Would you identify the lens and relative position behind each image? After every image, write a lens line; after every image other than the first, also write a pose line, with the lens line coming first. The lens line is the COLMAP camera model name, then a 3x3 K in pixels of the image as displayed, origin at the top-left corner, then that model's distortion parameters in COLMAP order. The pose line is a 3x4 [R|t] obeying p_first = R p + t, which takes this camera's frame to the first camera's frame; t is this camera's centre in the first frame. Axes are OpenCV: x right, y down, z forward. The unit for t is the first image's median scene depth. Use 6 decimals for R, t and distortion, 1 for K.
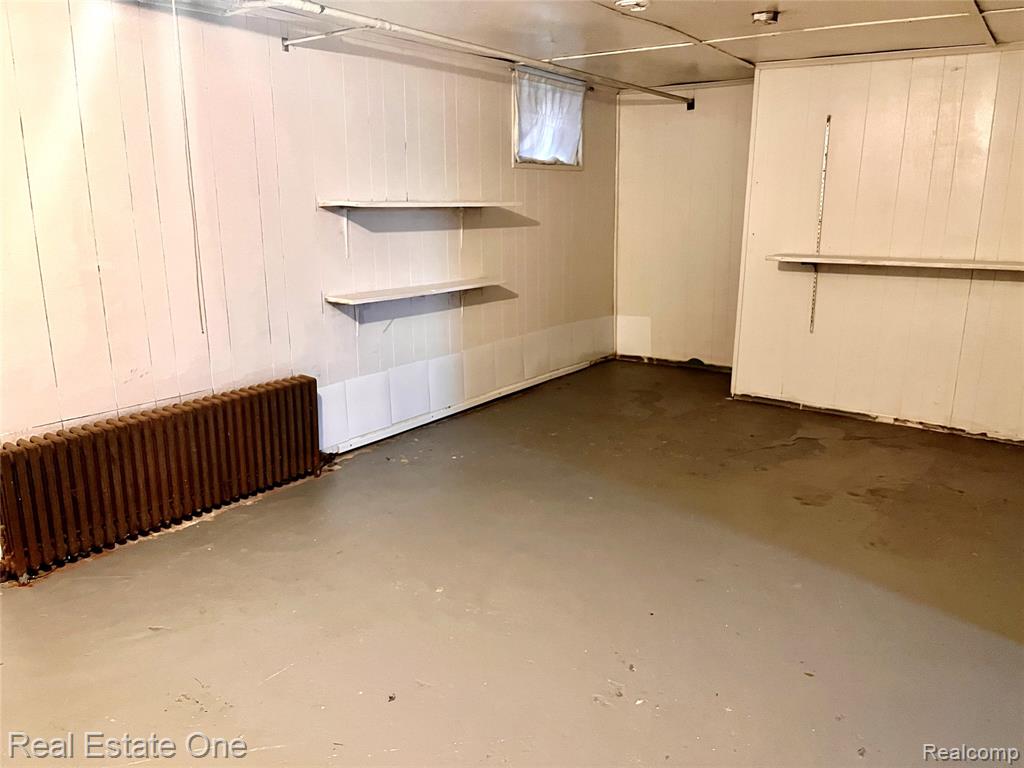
lens RADIAL K [[771.0, 0, 516.1], [0, 771.0, 382.5], [0, 0, 1]] dist [0.011630, -0.010844]
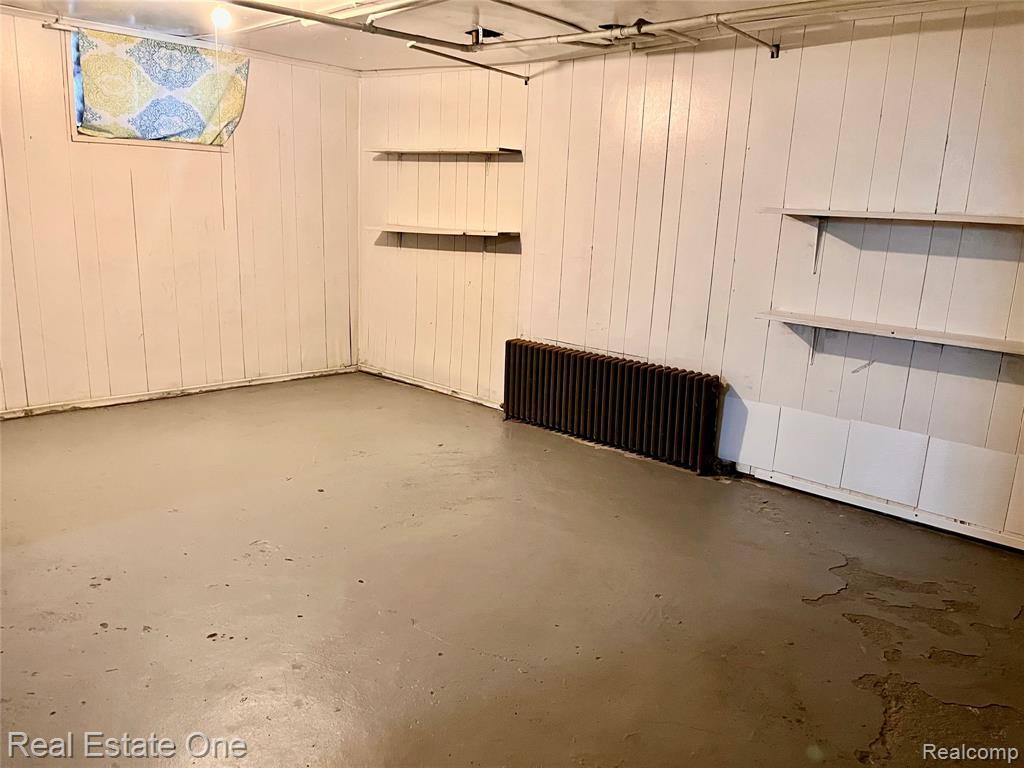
lens RADIAL K [[771.0, 0, 517.3], [0, 771.0, 383.3], [0, 0, 1]] dist [0.011630, -0.010844]
pose [[-0.121088, 0.209682, -0.970243, 0.737045], [-0.277403, 0.931344, 0.235896, -0.165613], [0.953092, 0.297712, -0.054608, 0.793149]]
